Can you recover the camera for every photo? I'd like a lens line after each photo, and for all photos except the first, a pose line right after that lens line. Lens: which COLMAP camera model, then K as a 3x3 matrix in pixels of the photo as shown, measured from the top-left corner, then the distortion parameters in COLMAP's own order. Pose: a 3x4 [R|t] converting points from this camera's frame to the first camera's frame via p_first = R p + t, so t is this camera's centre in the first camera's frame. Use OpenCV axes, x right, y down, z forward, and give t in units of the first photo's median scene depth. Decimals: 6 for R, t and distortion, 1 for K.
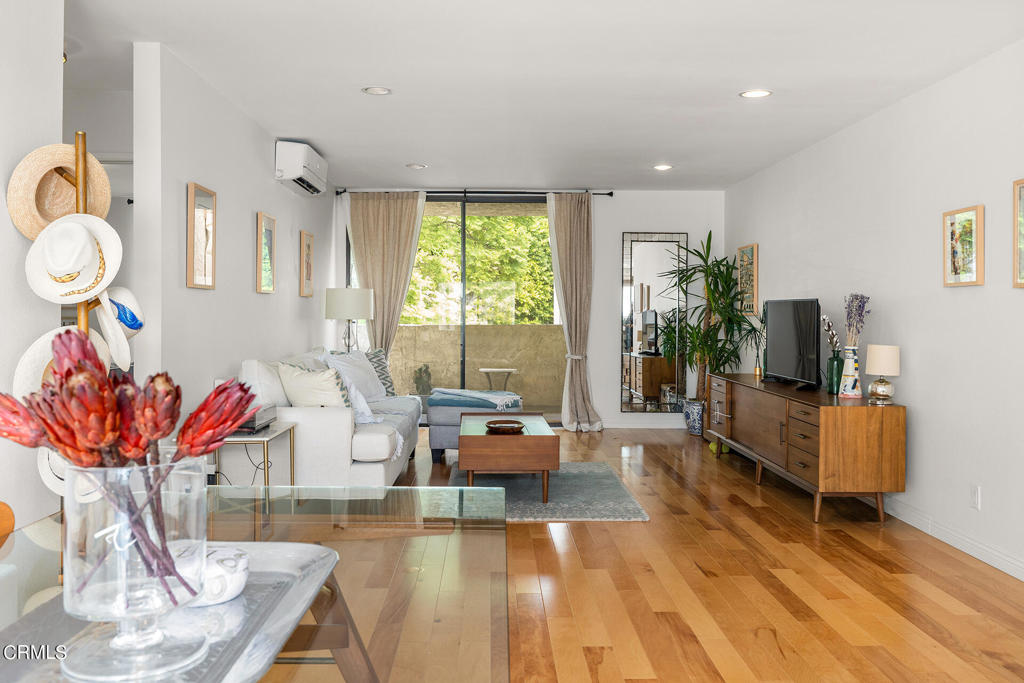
lens RADIAL K [[858.0, 0, 511.7], [0, 858.0, 338.3], [0, 0, 1]] dist [-0.000742, -0.000103]
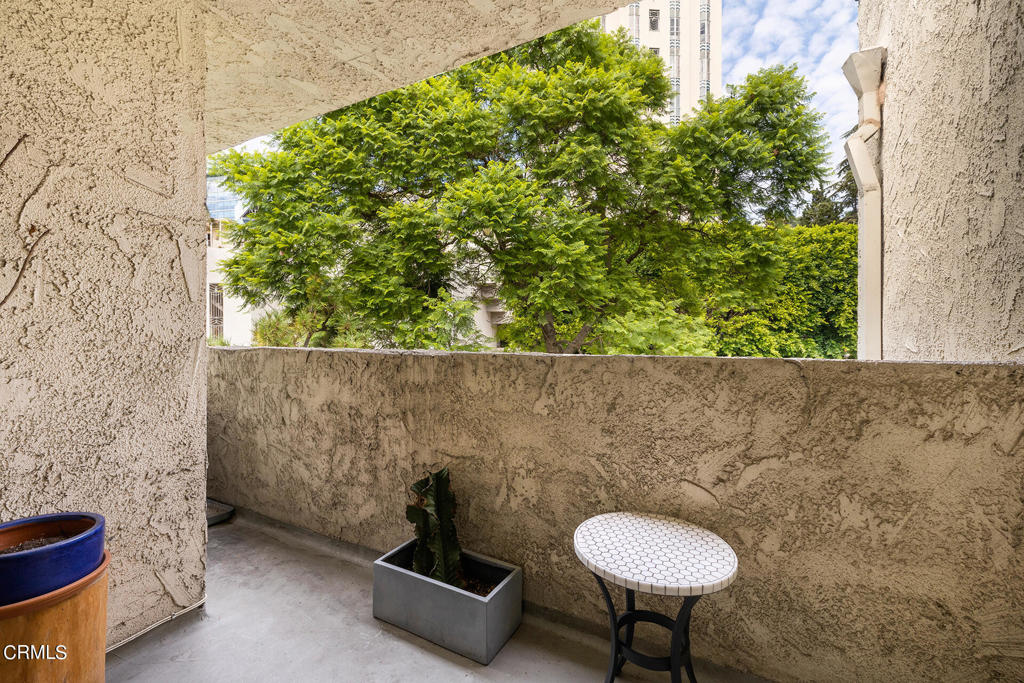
lens RADIAL K [[424.2, 0, 506.4], [0, 424.2, 336.1], [0, 0, 1]] dist [-0.000608, -0.000015]
pose [[0.846285, -0.005511, -0.532701, 0.009007], [-0.002244, 0.999901, -0.013909, -0.013321], [0.532725, 0.012966, 0.846189, 0.538705]]
